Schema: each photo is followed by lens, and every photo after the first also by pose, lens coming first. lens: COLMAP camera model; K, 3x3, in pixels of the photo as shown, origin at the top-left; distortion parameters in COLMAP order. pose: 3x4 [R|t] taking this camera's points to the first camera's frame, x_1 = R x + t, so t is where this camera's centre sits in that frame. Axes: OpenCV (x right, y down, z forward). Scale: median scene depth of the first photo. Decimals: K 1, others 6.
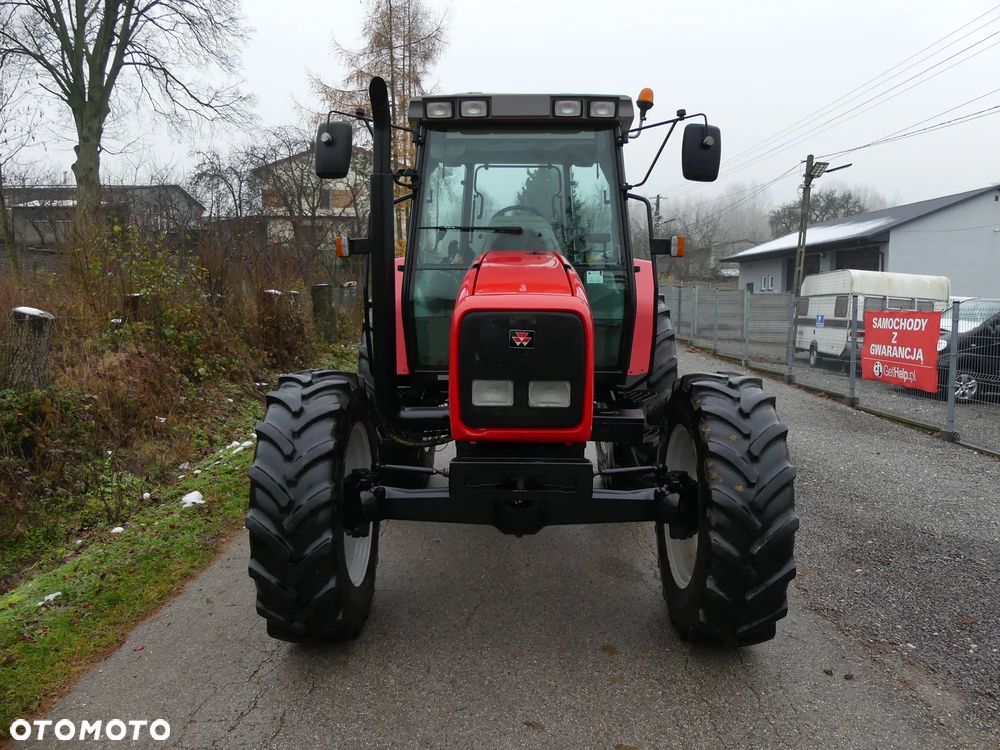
lens RADIAL K [[768.1, 0, 520.4], [0, 768.1, 392.8], [0, 0, 1]] dist [0.004295, 0.000087]
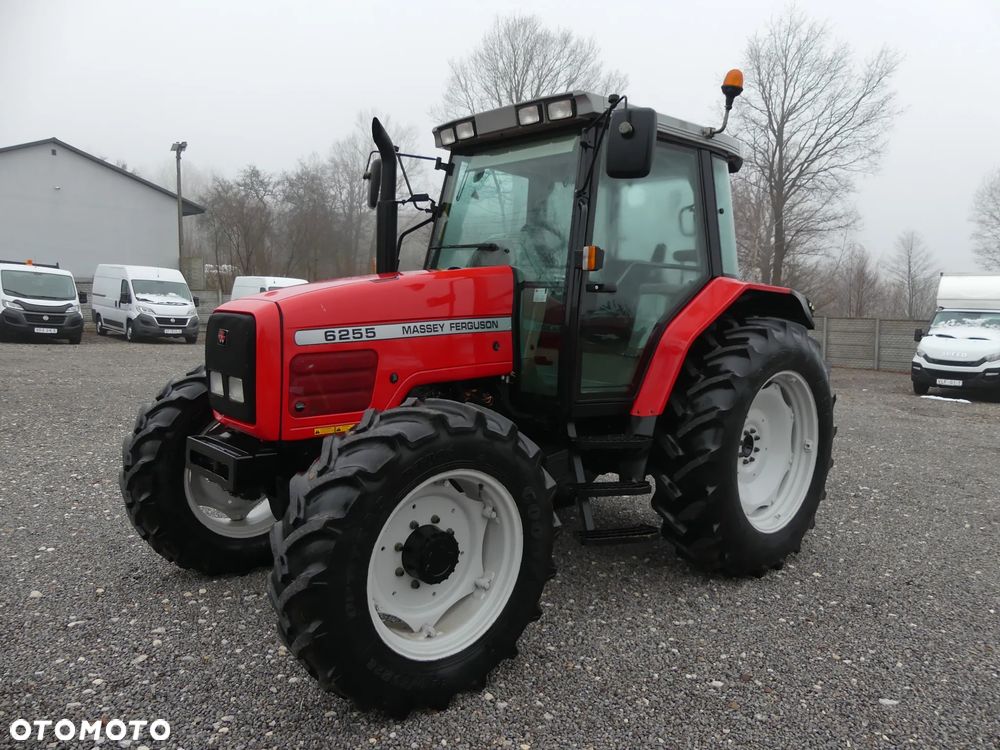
lens RADIAL K [[768.5, 0, 501.3], [0, 768.5, 398.2], [0, 0, 1]] dist [-0.002561, 0.003266]
pose [[0.679799, 0.104132, -0.725968, 0.755224], [-0.137904, 0.990361, 0.012922, -0.035750], [0.720316, 0.091329, 0.687607, 0.362114]]
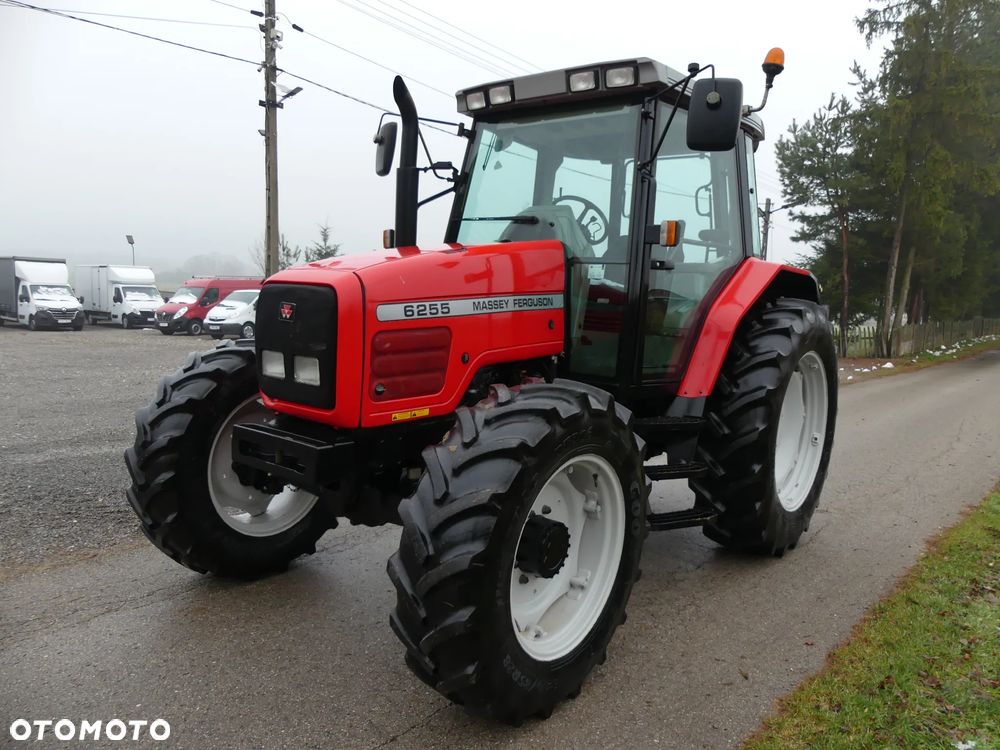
lens RADIAL K [[768.1, 0, 520.4], [0, 768.1, 392.8], [0, 0, 1]] dist [0.004295, 0.000087]
pose [[0.797626, 0.106627, -0.593653, 0.572672], [-0.129743, 0.991540, 0.003772, -0.006058], [0.589033, 0.074014, 0.804712, 0.266248]]
